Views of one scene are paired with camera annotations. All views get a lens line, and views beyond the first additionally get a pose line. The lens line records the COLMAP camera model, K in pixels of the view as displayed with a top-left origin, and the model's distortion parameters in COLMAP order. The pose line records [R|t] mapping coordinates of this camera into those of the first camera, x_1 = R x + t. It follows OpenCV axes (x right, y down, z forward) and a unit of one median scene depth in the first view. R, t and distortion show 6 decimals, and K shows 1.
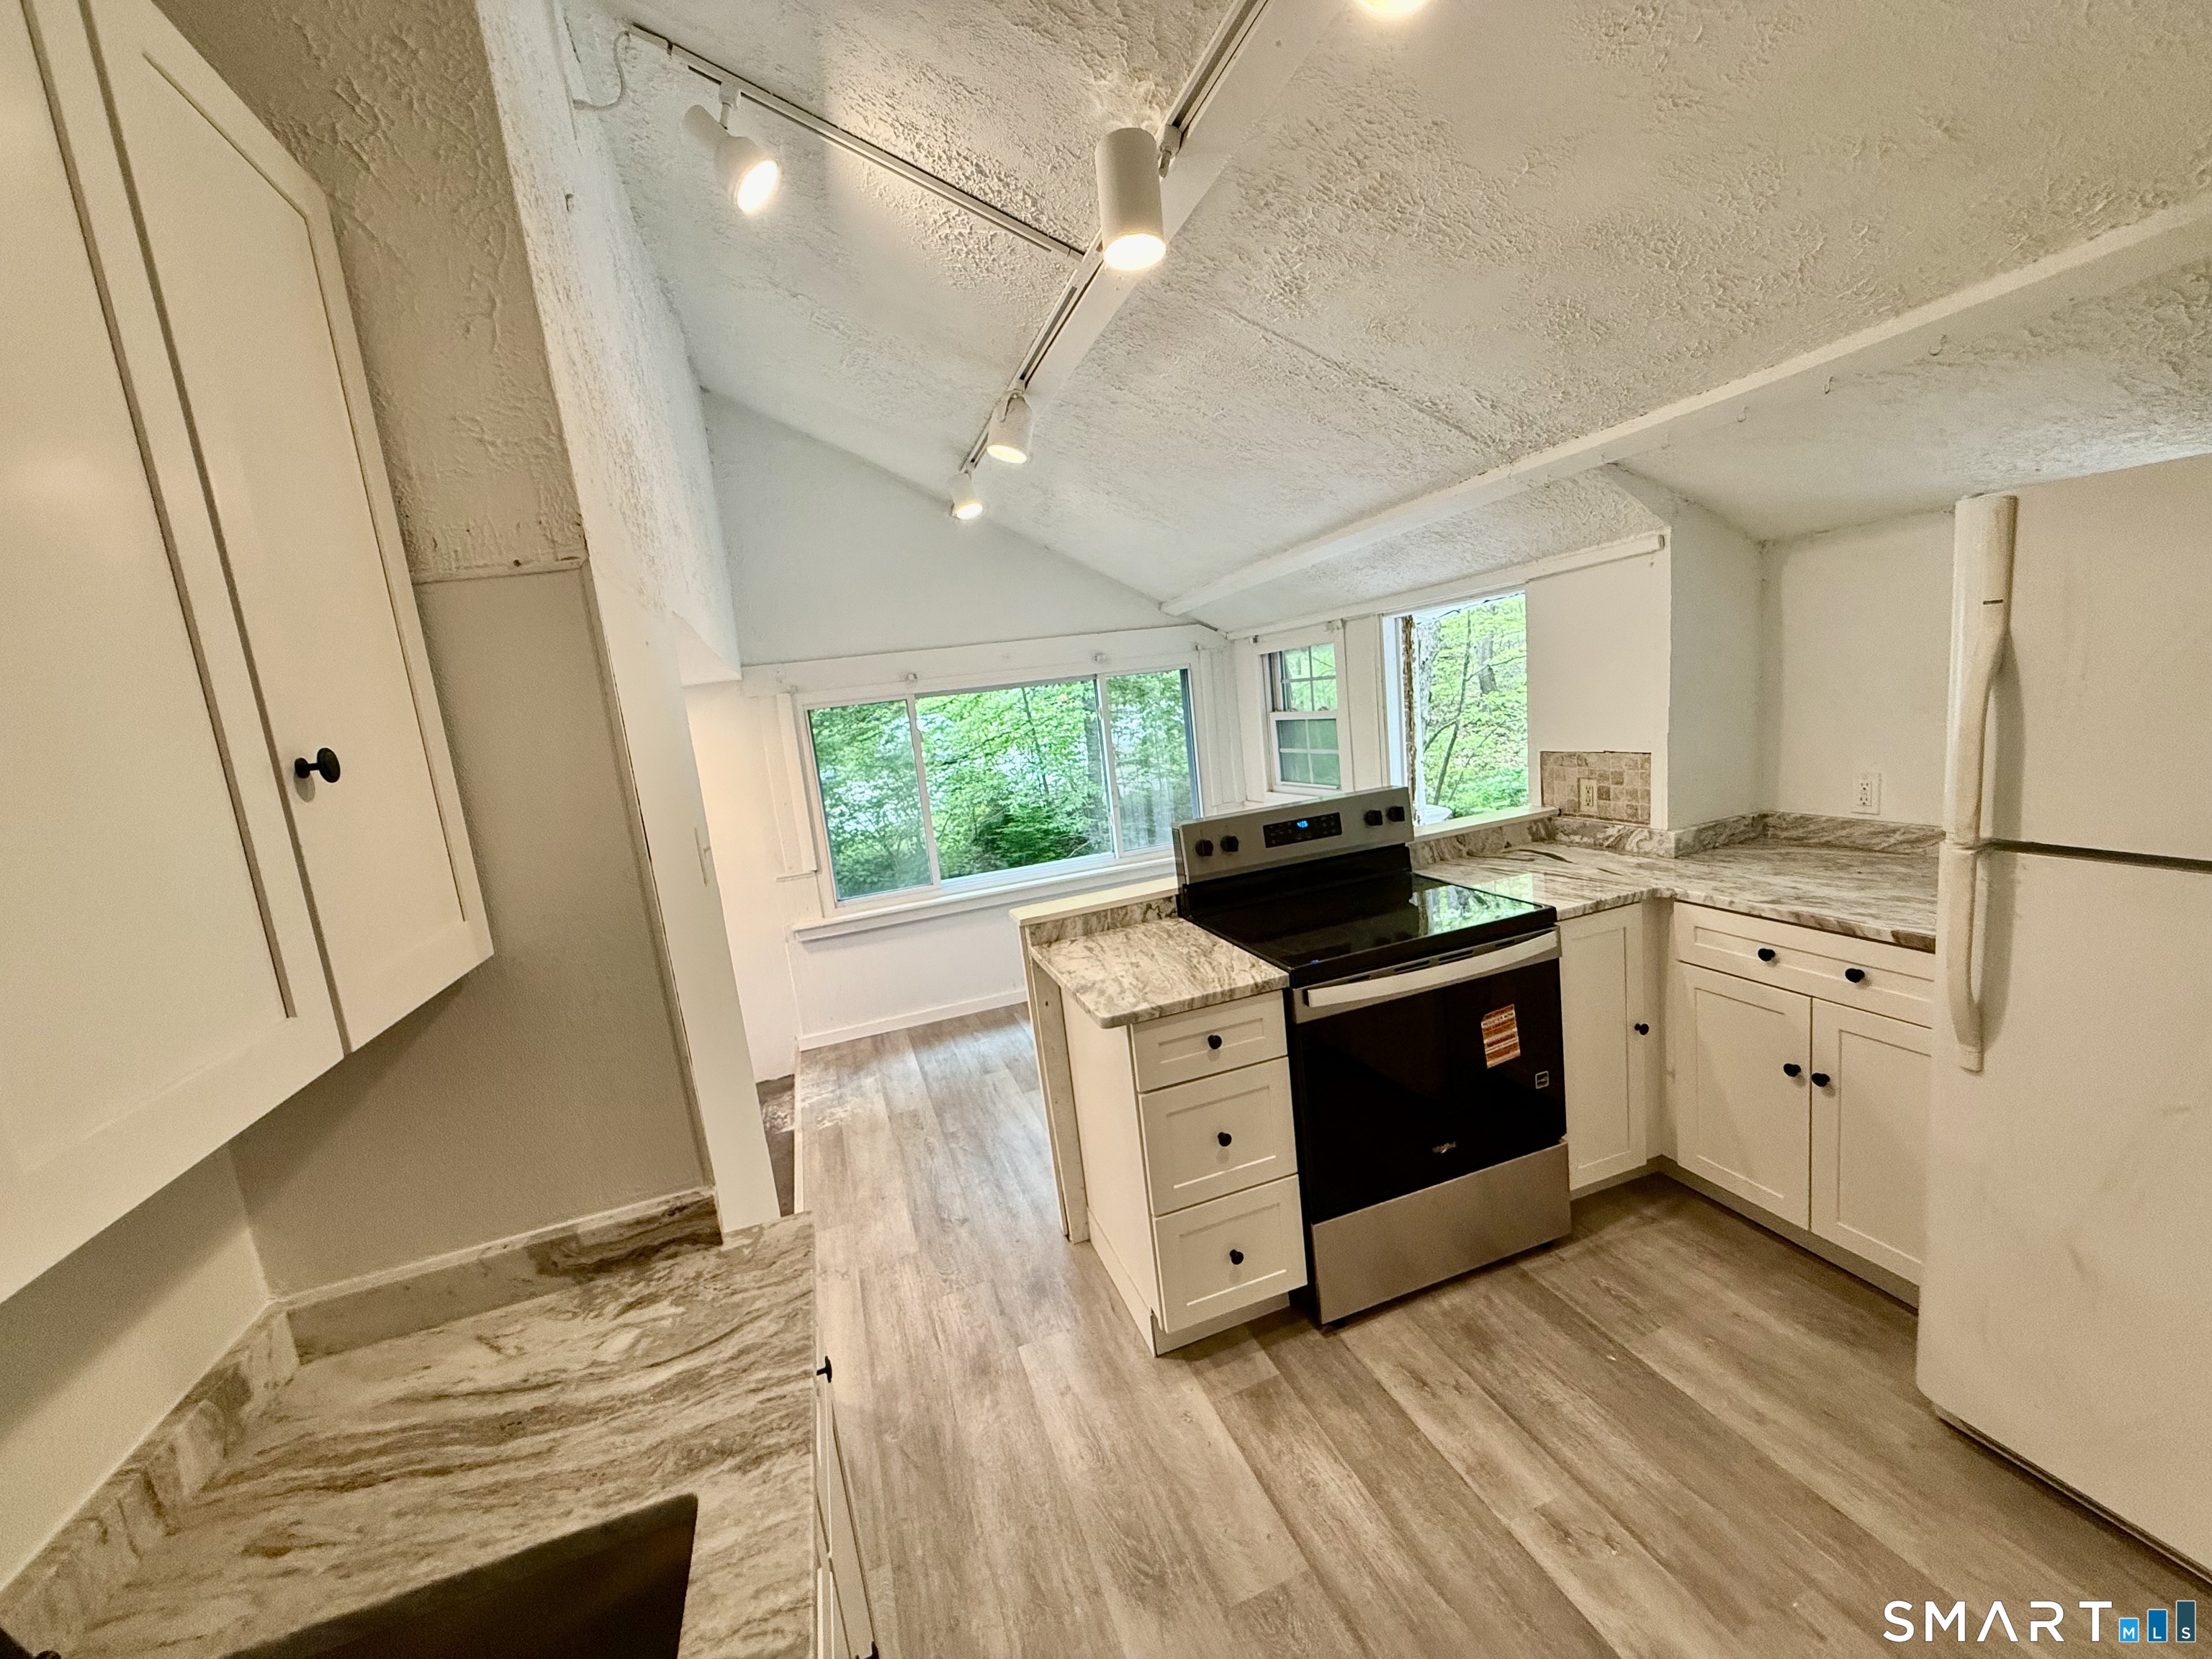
lens RADIAL K [[877.1, 0, 1109.2], [0, 877.1, 834.0], [0, 0, 1]] dist [0.003550, 0.000100]
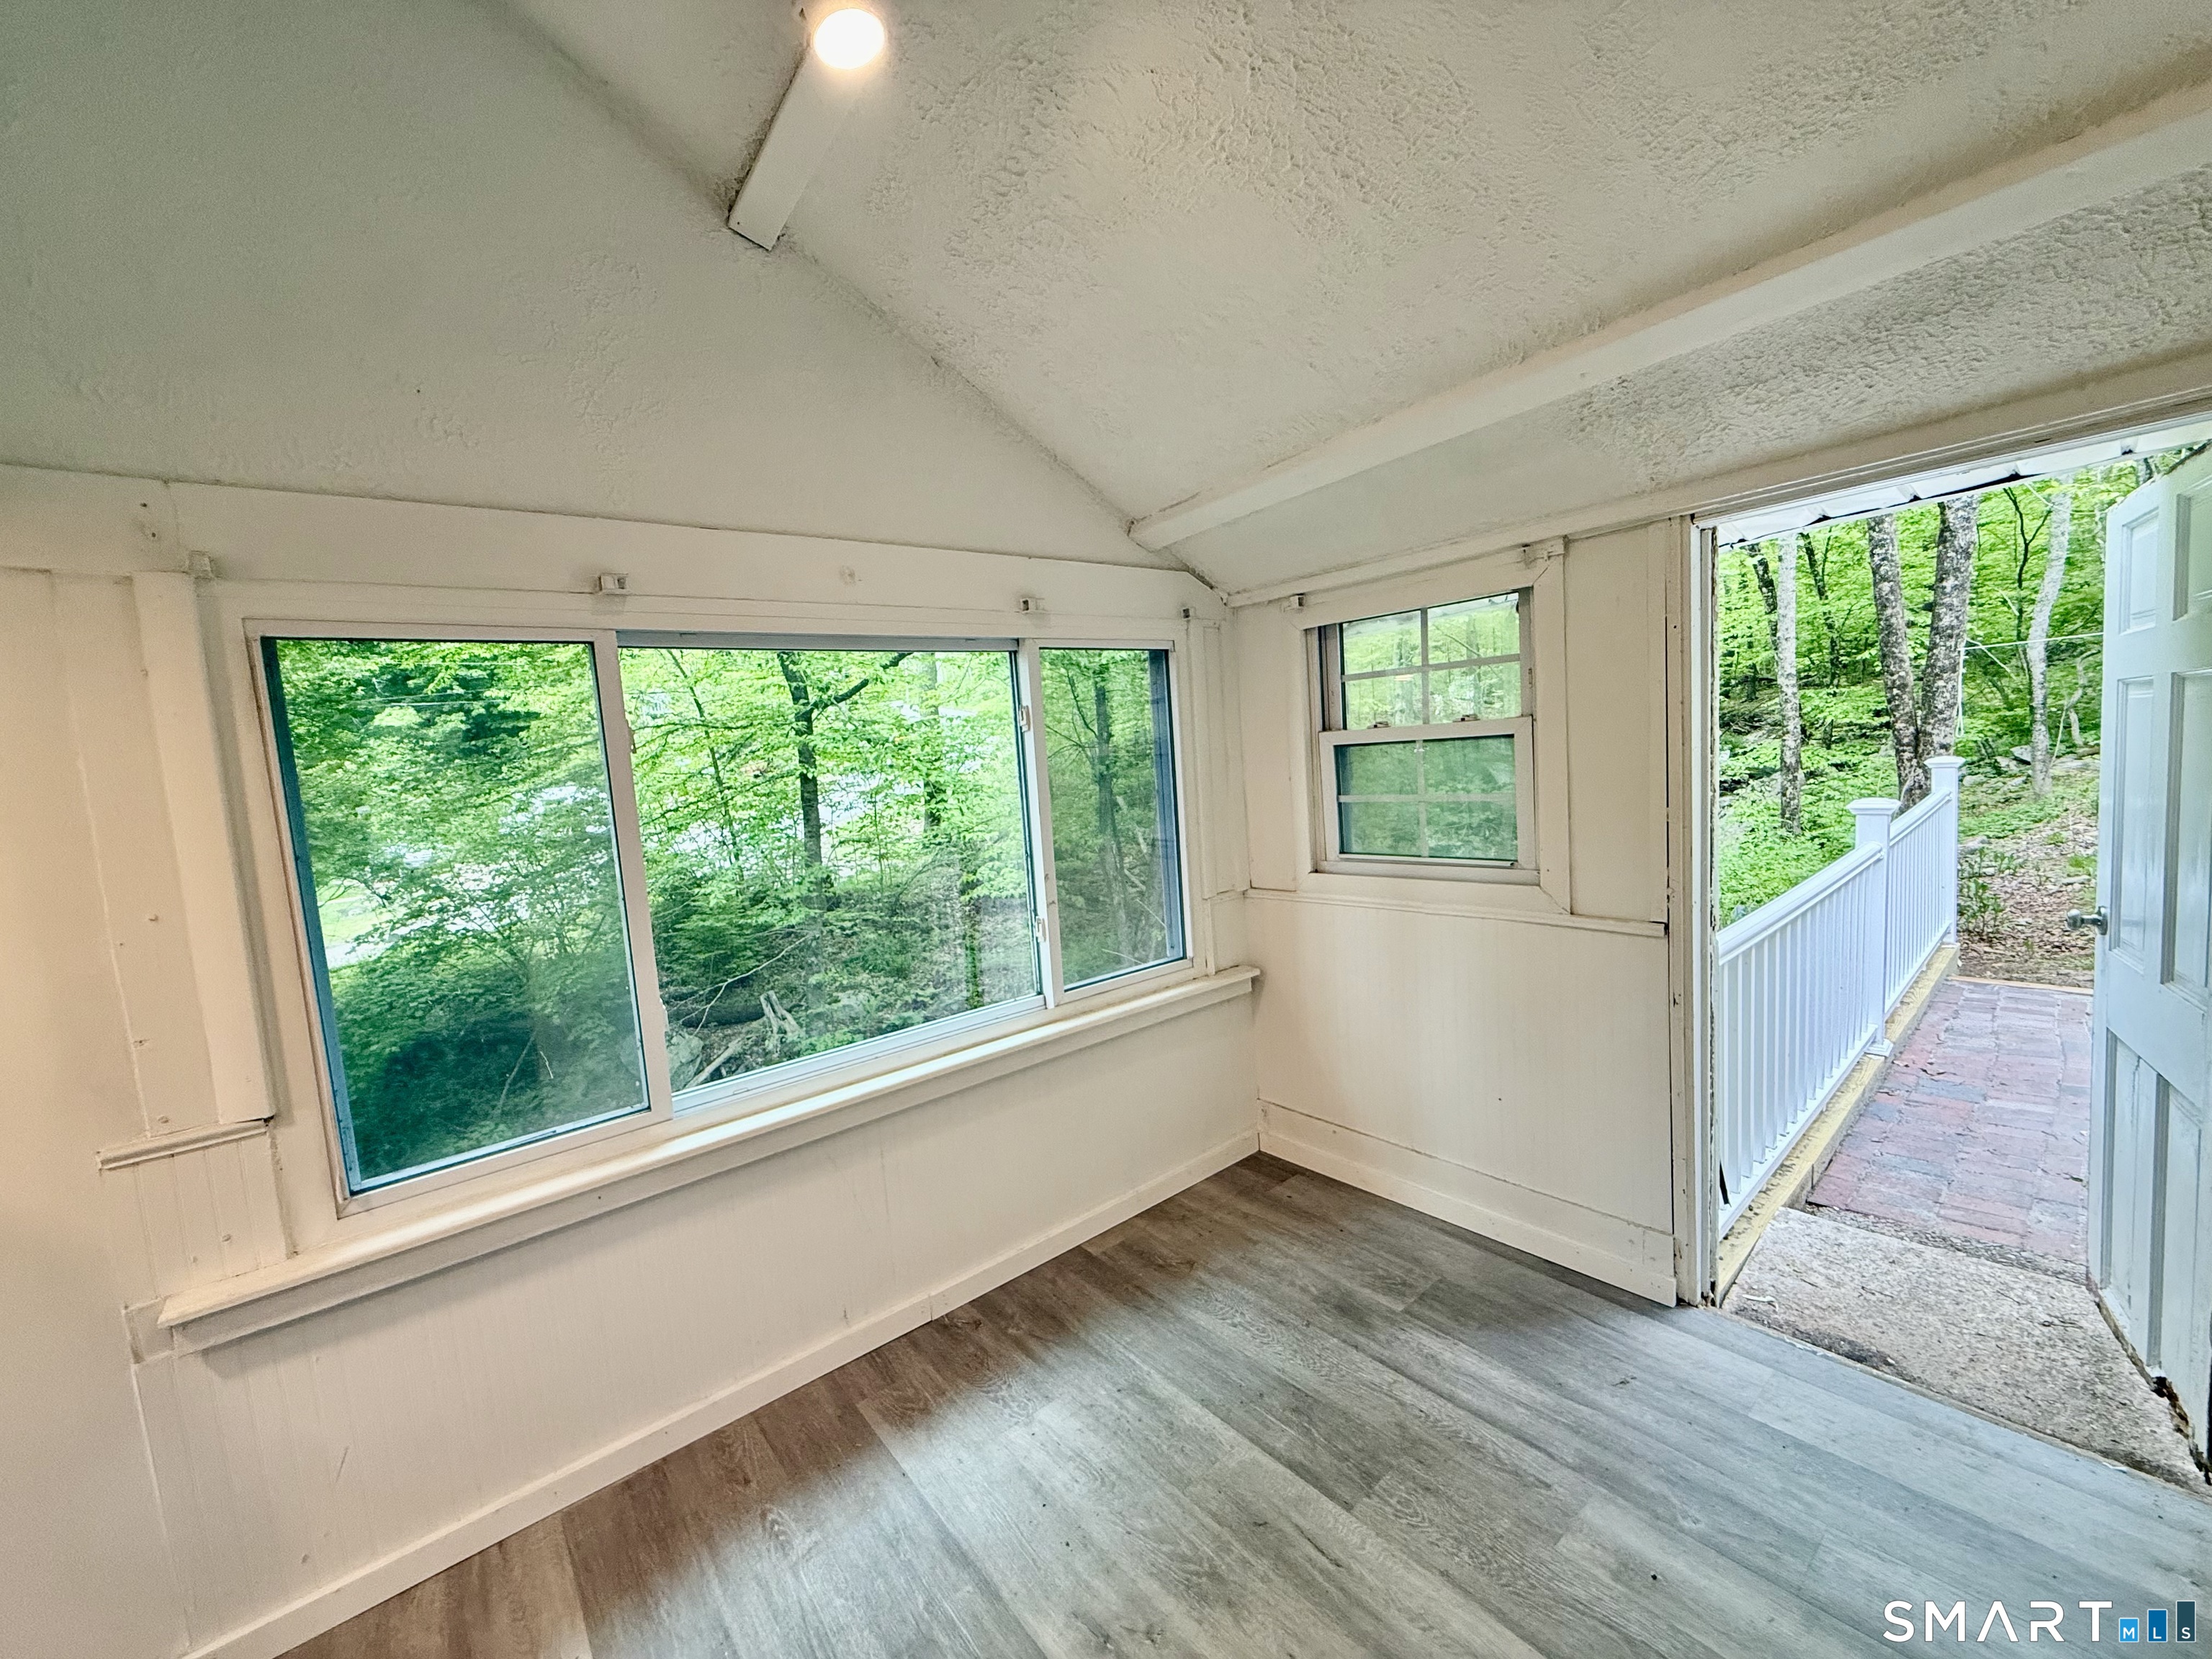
lens RADIAL K [[877.1, 0, 1098.6], [0, 877.1, 833.6], [0, 0, 1]] dist [0.003550, 0.000100]
pose [[0.943405, 0.008828, 0.331525, -0.136965], [0.022885, 0.995530, -0.091633, -0.024784], [-0.330852, 0.094034, 0.938986, 0.525258]]
